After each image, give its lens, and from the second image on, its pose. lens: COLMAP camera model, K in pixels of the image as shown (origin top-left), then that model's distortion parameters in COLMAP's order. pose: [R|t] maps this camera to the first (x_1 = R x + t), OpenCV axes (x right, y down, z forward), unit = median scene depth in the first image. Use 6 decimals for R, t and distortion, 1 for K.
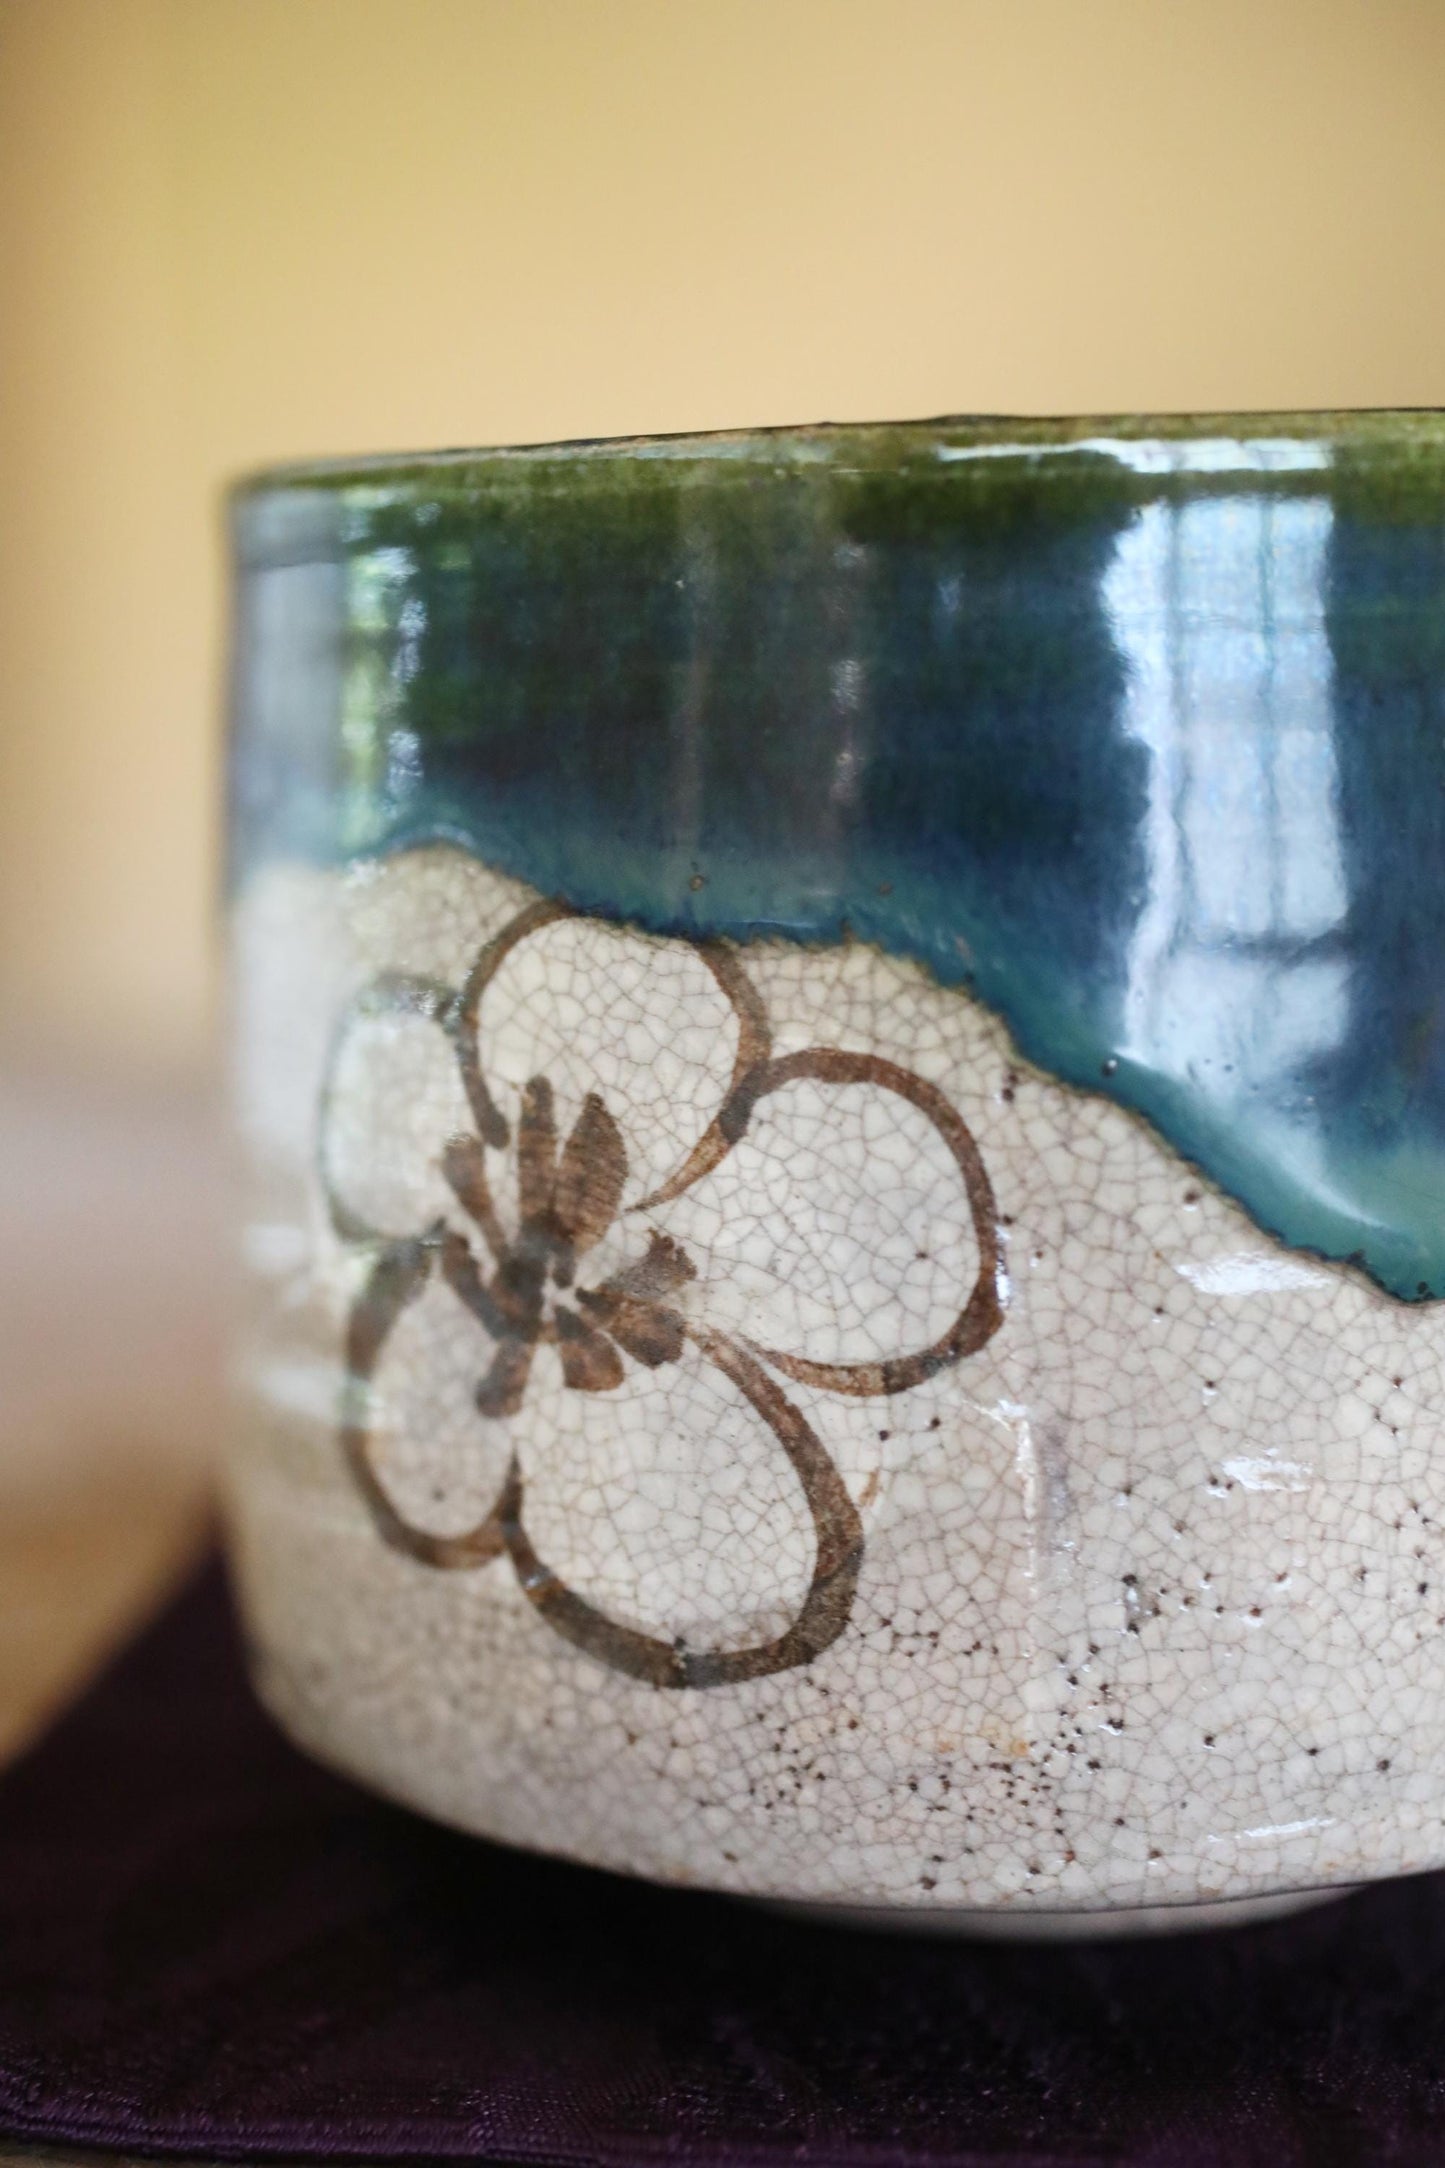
lens RADIAL K [[3993.2, 0, 724.1], [0, 3993.2, 1161.2], [0, 0, 1]] dist [0.012321, 0.434264]
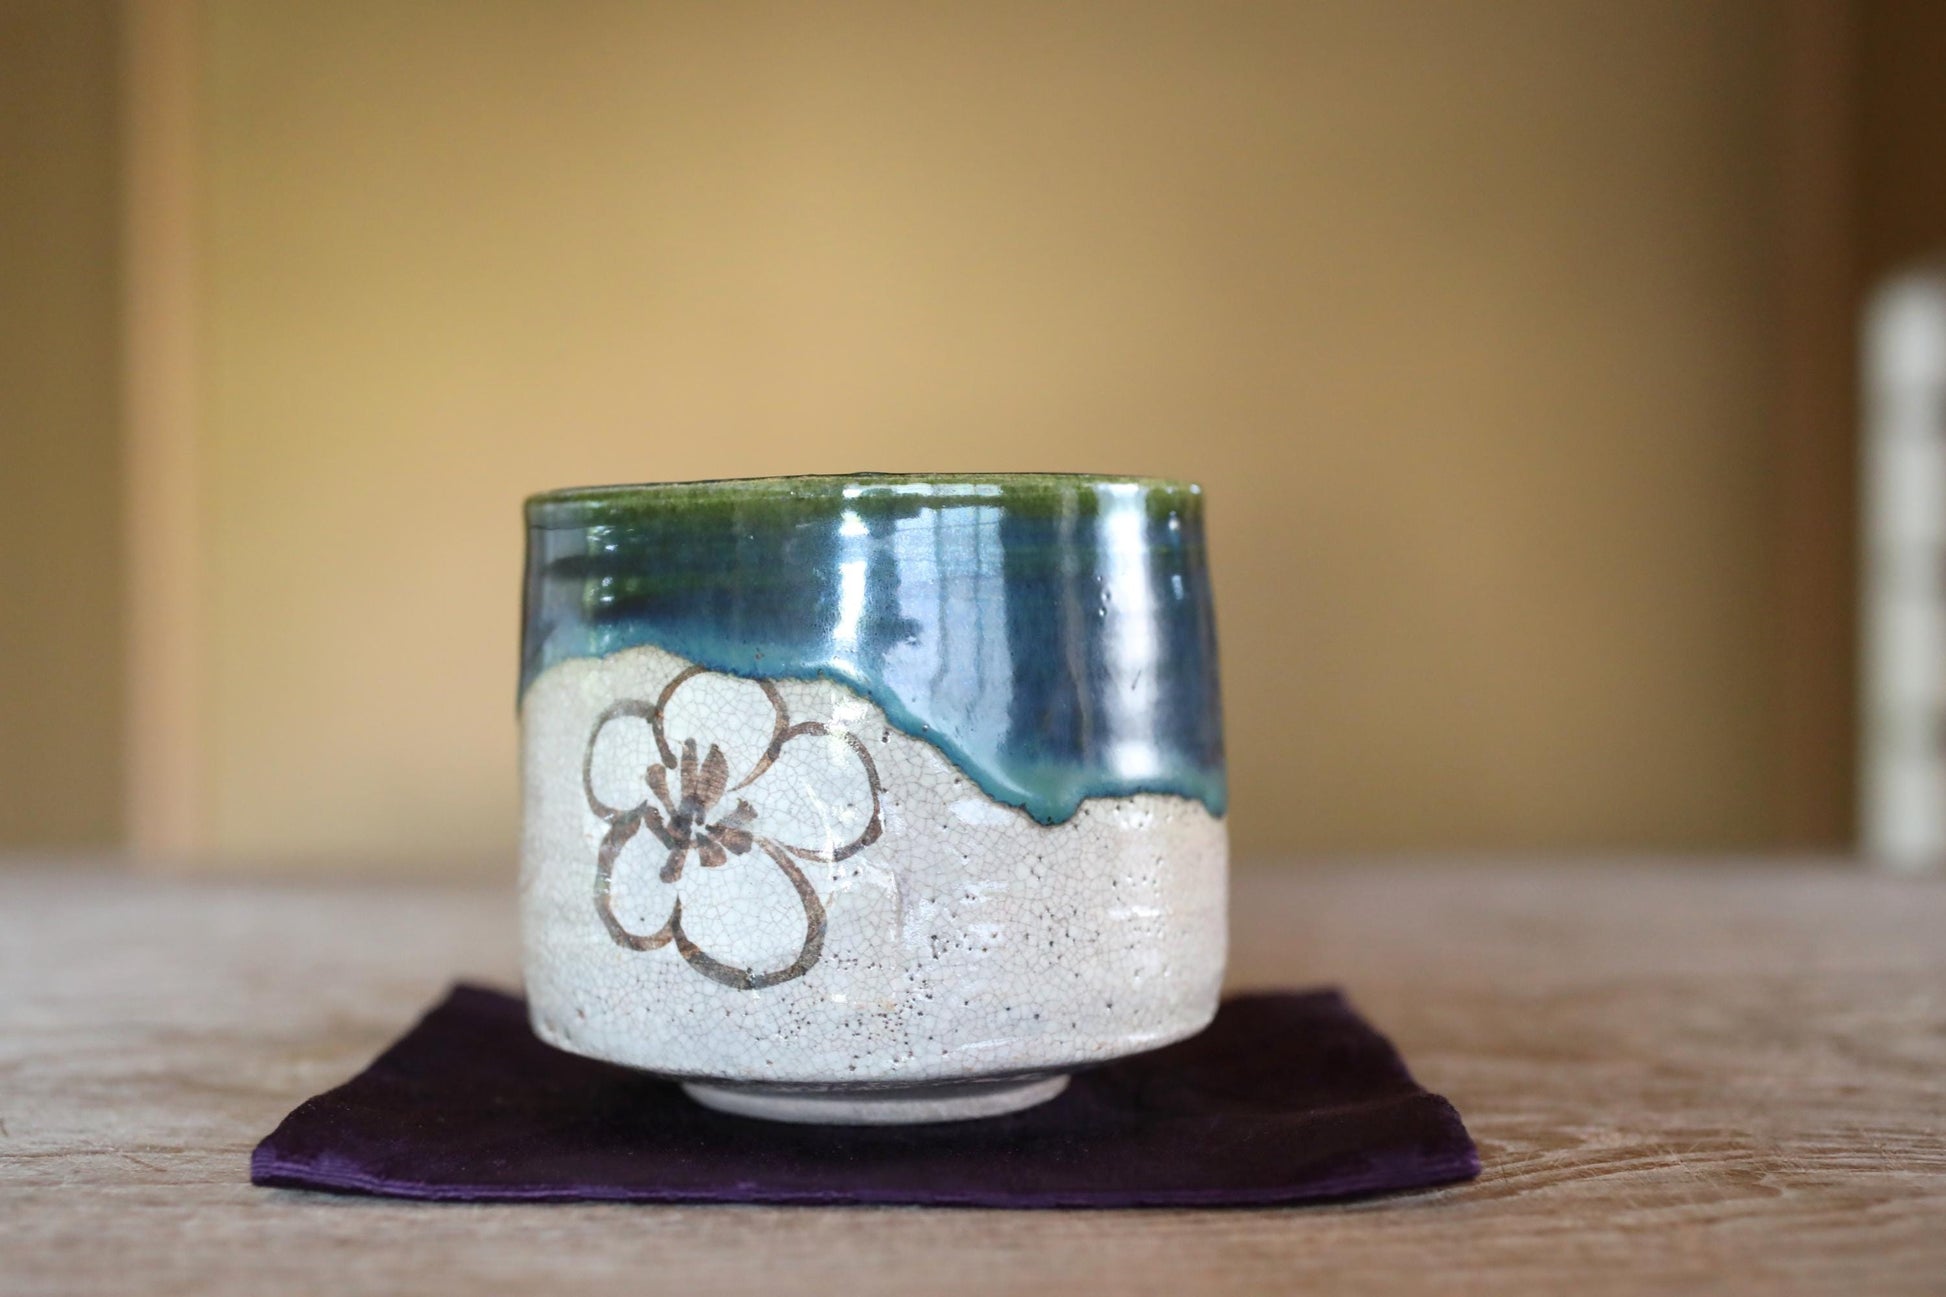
lens RADIAL K [[4037.4, 0, 973.0], [0, 4037.4, 648.5], [0, 0, 1]] dist [-0.219046, 1.666031]
pose [[0.991558, 0.005436, 0.129549, -0.197779], [0.010783, 0.992203, -0.124163, 0.235875], [-0.129214, 0.124512, 0.983769, -1.472220]]
